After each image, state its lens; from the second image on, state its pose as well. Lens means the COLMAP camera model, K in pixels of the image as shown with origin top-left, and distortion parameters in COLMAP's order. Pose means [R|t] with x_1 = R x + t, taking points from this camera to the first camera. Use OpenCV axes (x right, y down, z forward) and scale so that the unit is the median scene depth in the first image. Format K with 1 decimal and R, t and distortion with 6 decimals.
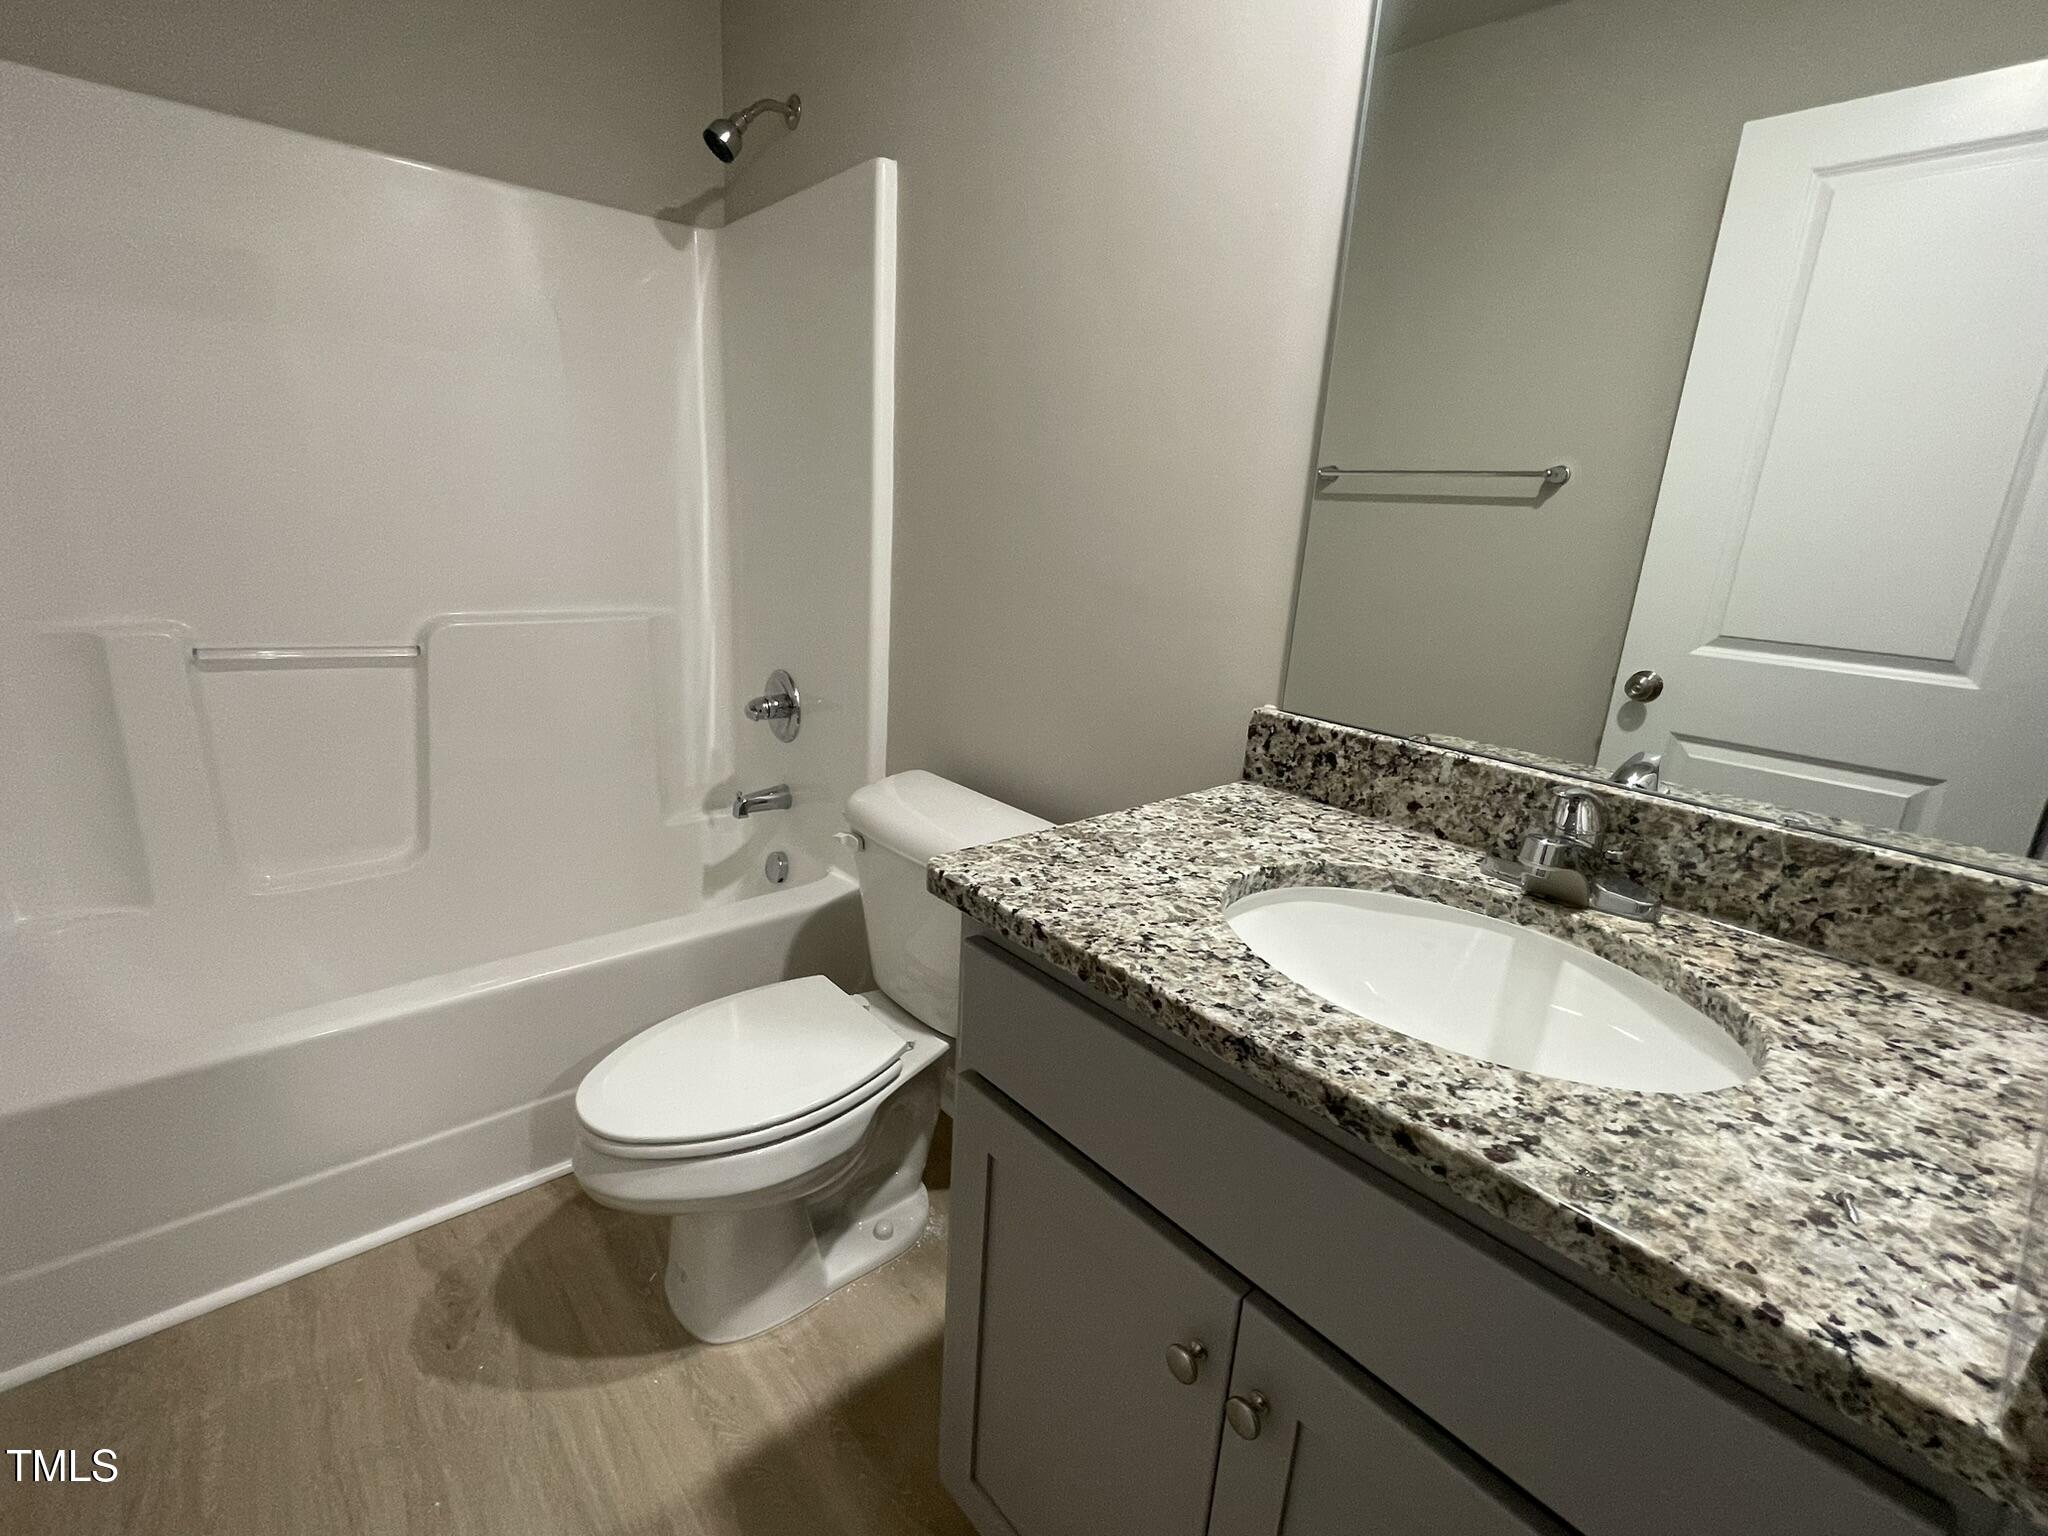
lens RADIAL K [[923.4, 0, 1018.5], [0, 923.4, 760.3], [0, 0, 1]] dist [0.000462, -0.000889]
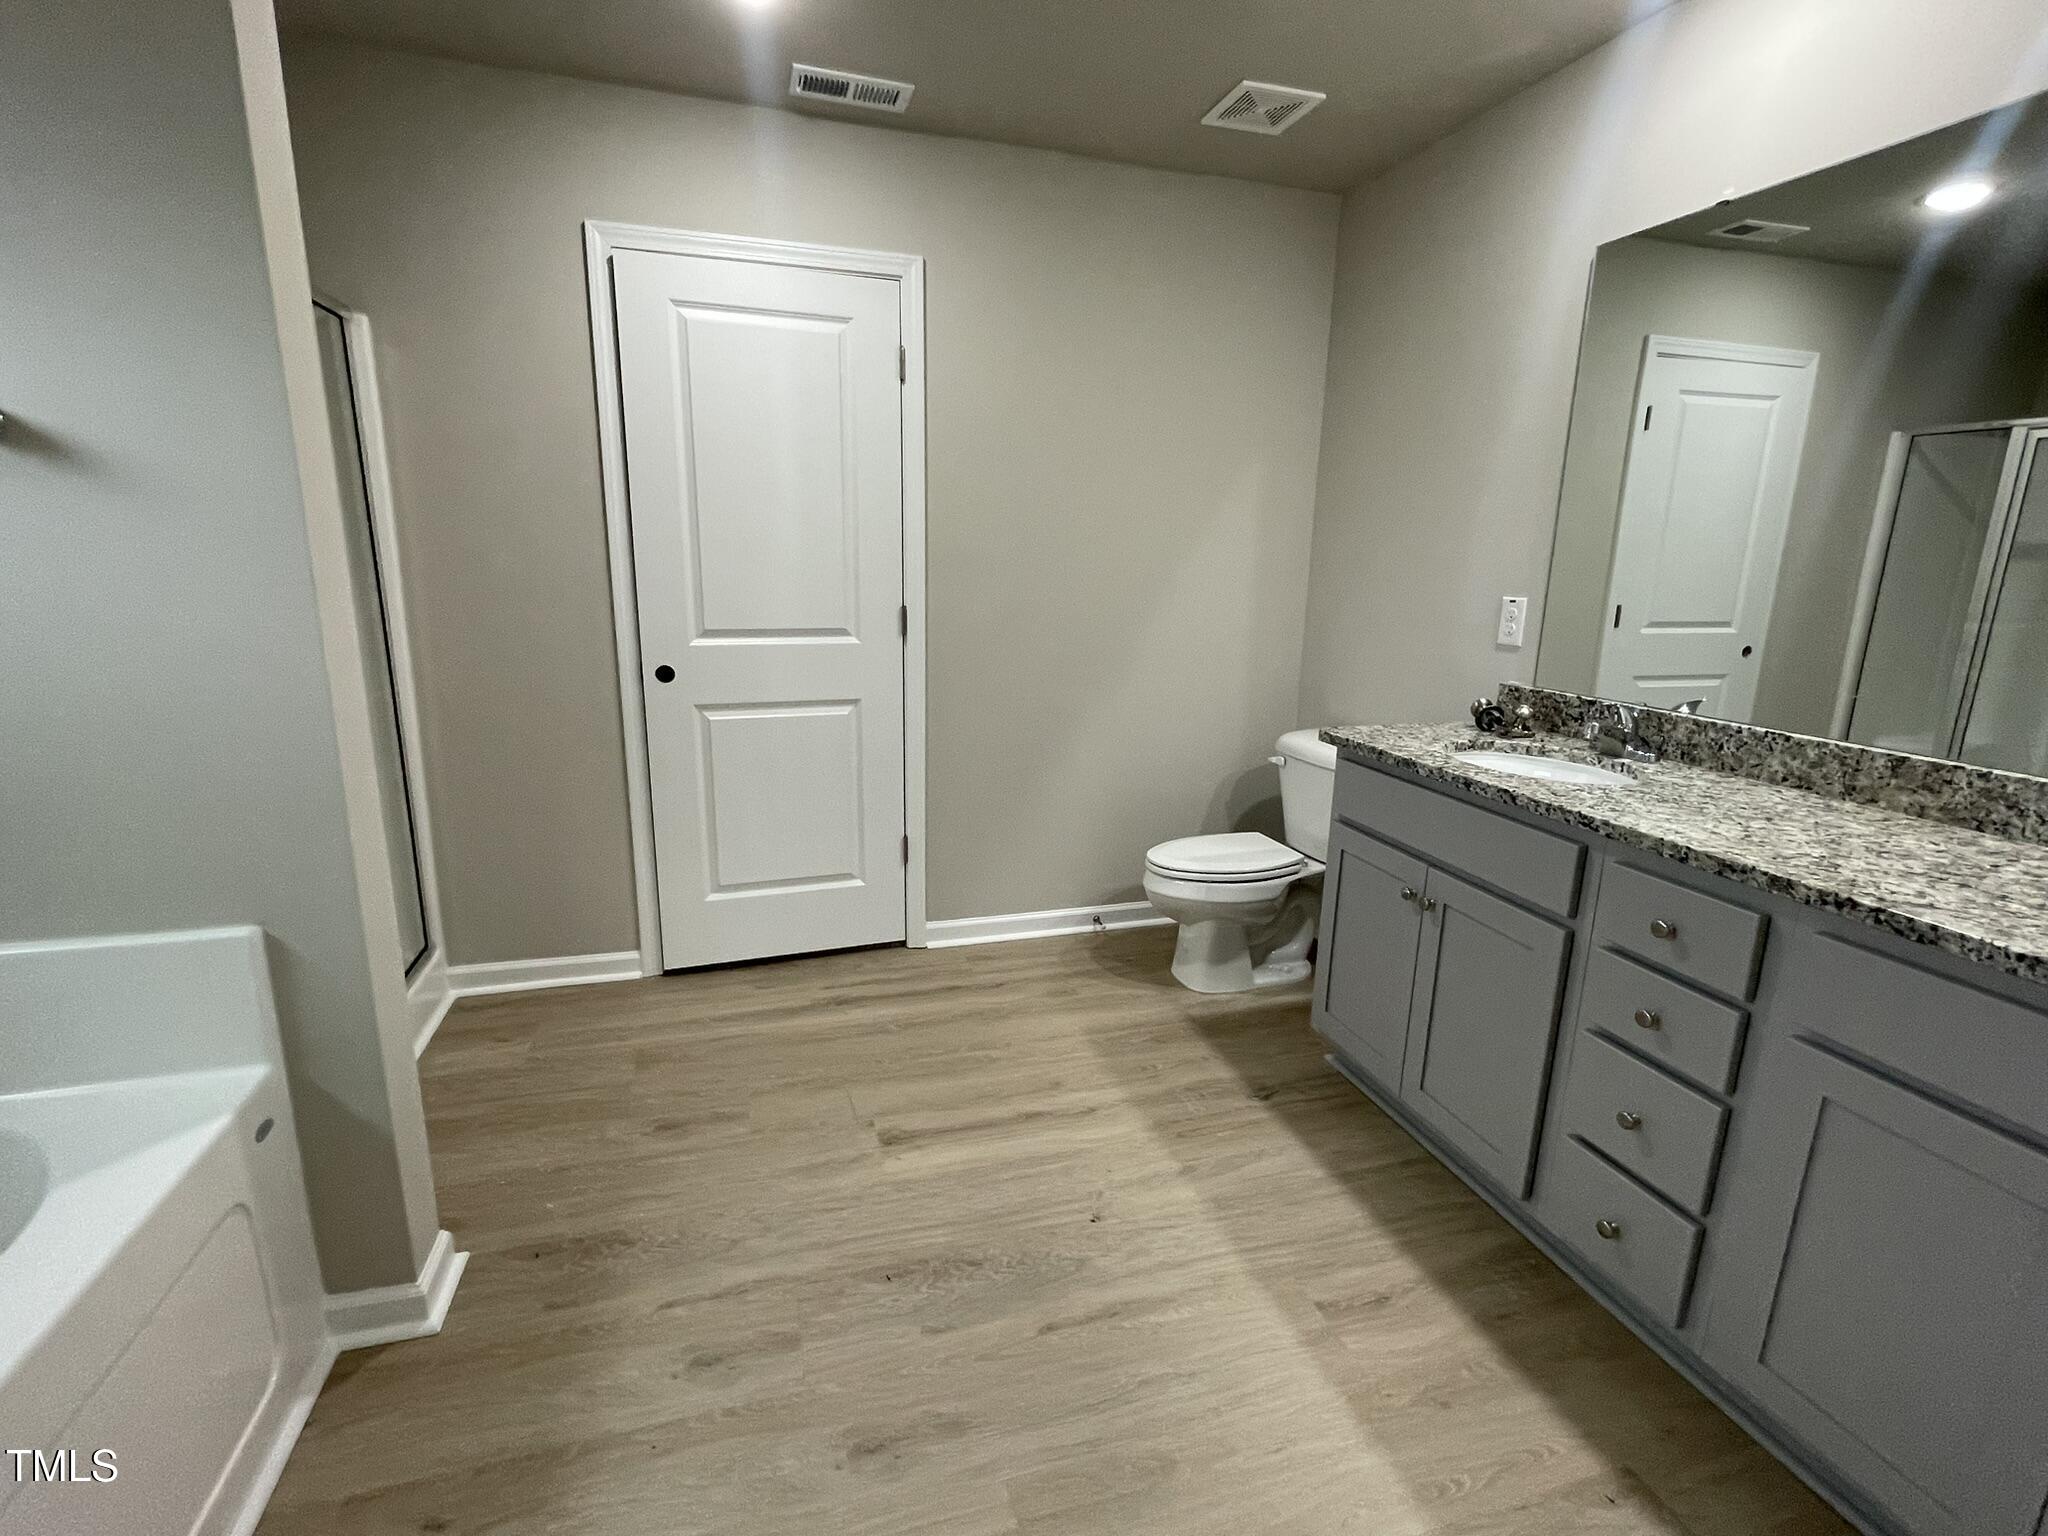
lens RADIAL K [[923.4, 0, 1018.5], [0, 923.4, 760.3], [0, 0, 1]] dist [0.000462, -0.000889]
pose [[0.909419, 0.069826, -0.409976, 0.187885], [-0.092826, 0.995015, -0.036440, 0.384384], [0.405388, 0.071196, 0.911368, -1.665955]]
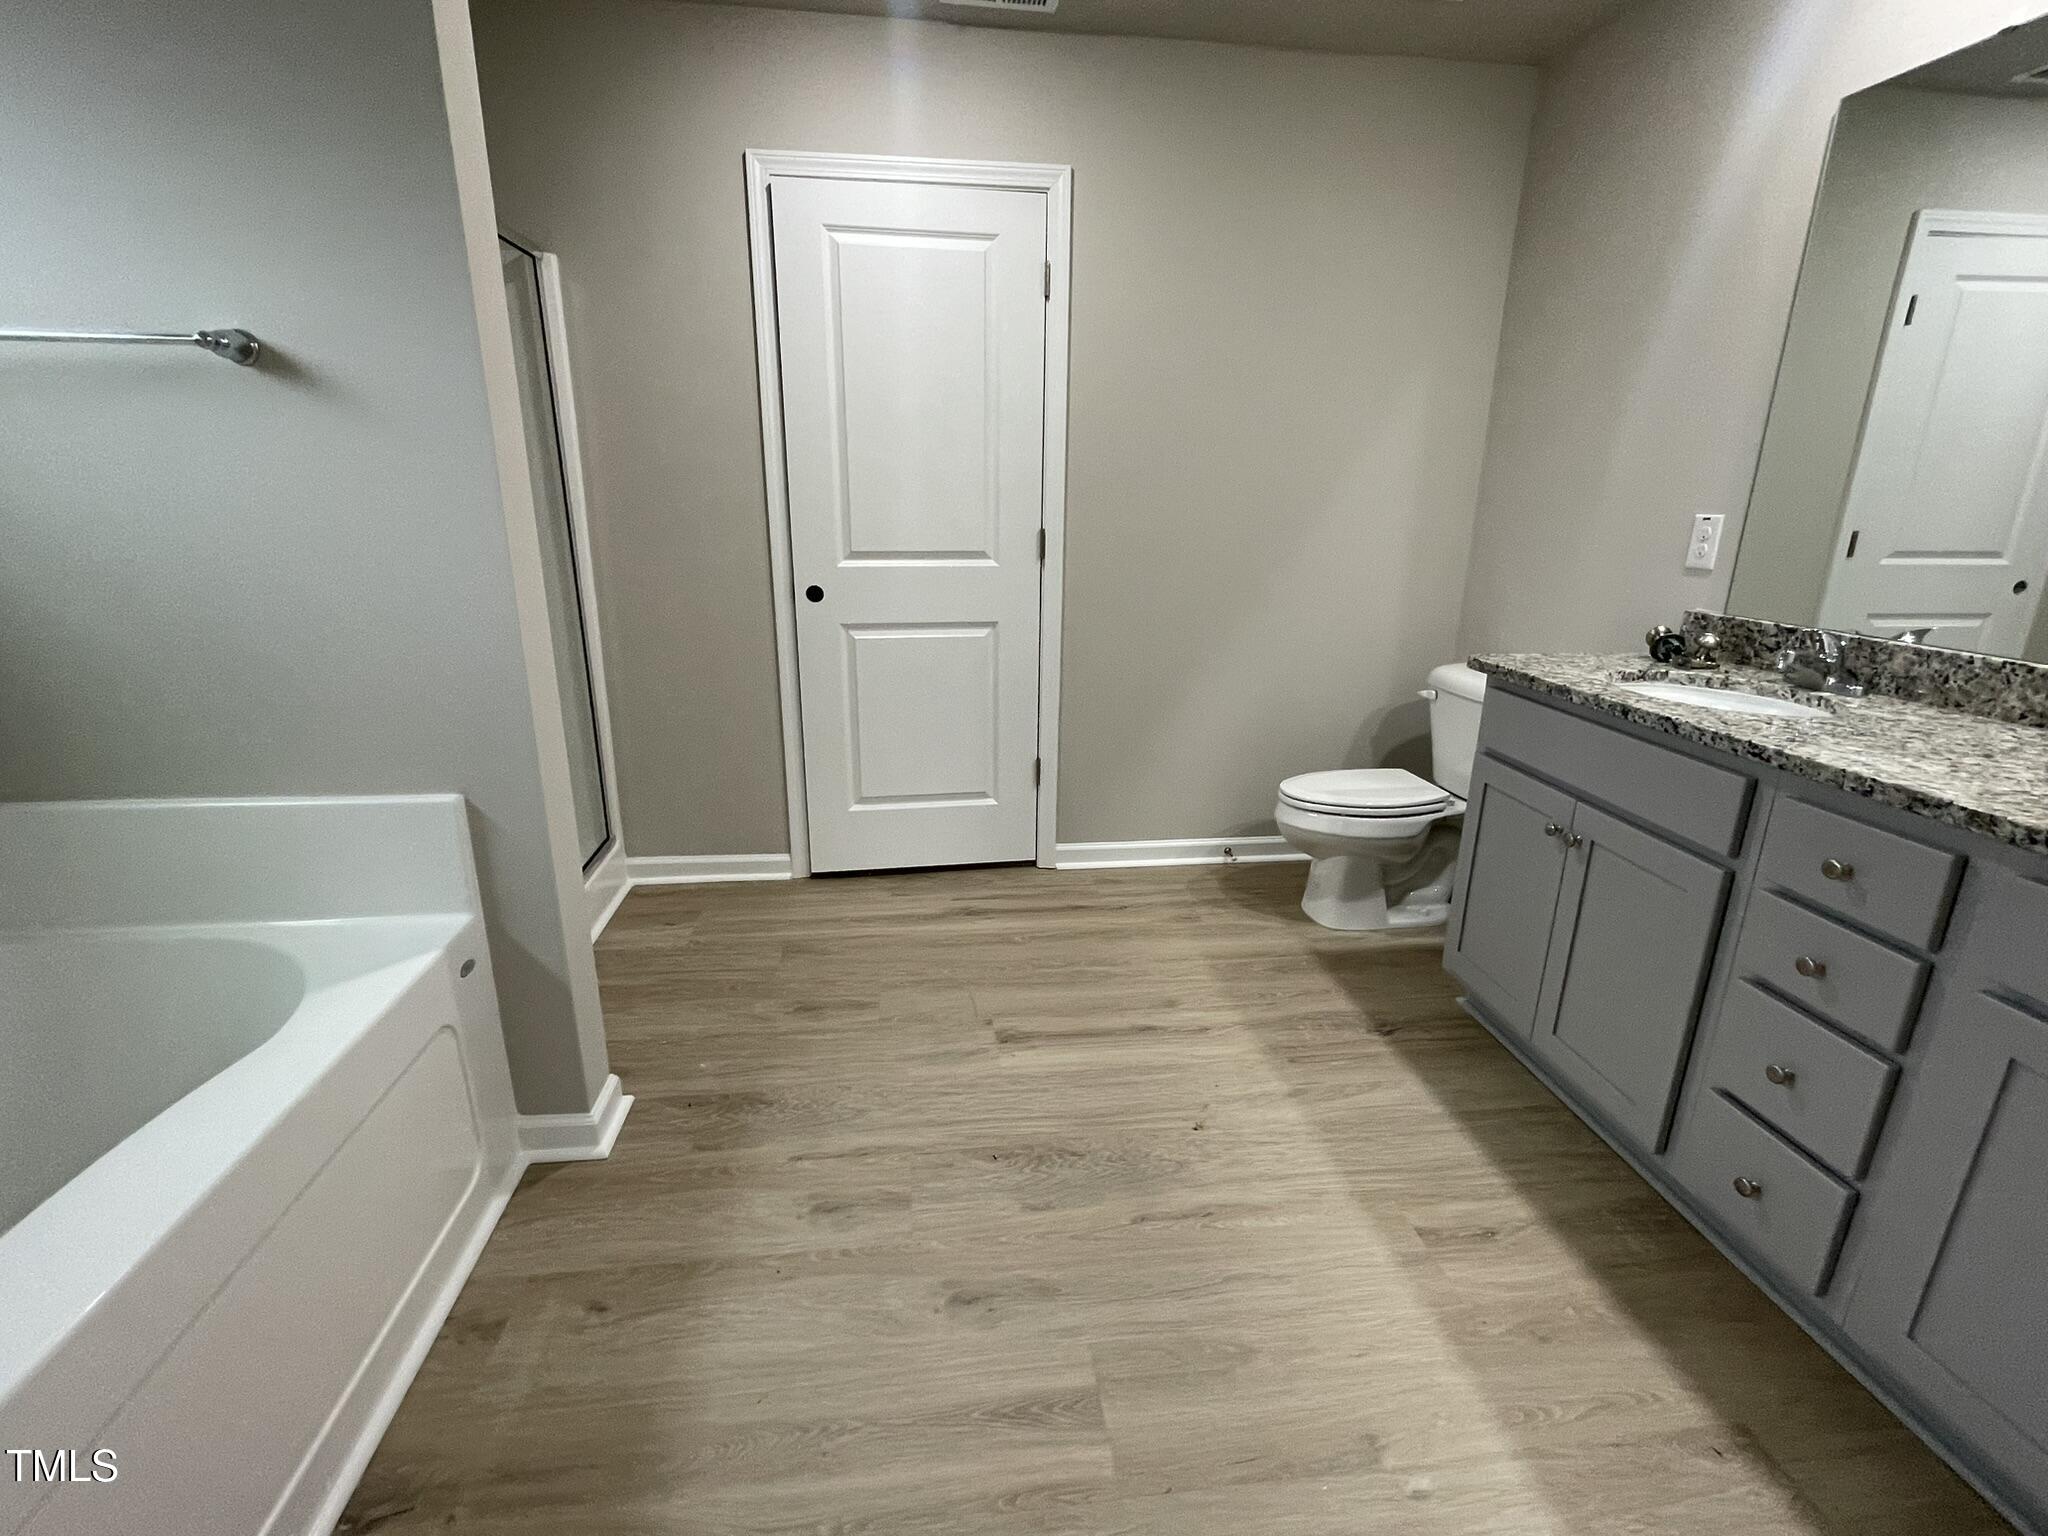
lens RADIAL K [[923.4, 0, 1018.5], [0, 923.4, 760.3], [0, 0, 1]] dist [0.000462, -0.000889]
pose [[0.826049, 0.129430, -0.548535, 0.282434], [-0.126689, 0.991008, 0.043050, 0.445536], [0.549175, 0.033932, 0.835018, -1.656275]]
